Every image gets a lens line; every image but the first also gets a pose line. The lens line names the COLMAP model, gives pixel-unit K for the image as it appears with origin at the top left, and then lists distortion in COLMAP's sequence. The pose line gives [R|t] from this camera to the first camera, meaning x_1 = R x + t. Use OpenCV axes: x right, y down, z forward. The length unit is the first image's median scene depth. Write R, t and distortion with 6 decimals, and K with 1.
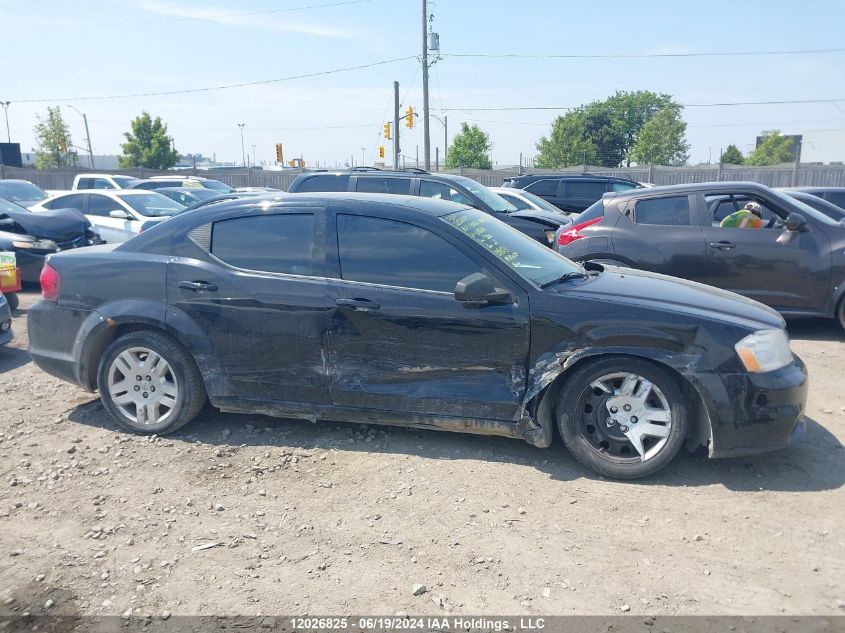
lens RADIAL K [[665.2, 0, 423.0], [0, 665.2, 301.9], [0, 0, 1]] dist [0.008002, -0.007225]
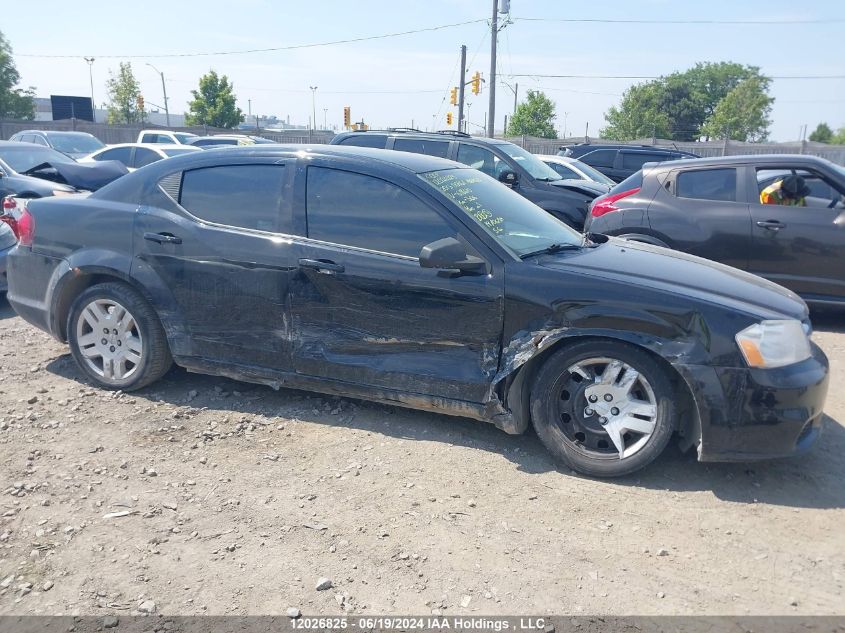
lens RADIAL K [[665.2, 0, 423.0], [0, 665.2, 301.9], [0, 0, 1]] dist [0.008002, -0.007225]
pose [[0.994069, 0.056634, -0.092836, 0.126515], [-0.052364, 0.997483, 0.047806, 0.001773], [0.095310, -0.042662, 0.994533, 0.091284]]
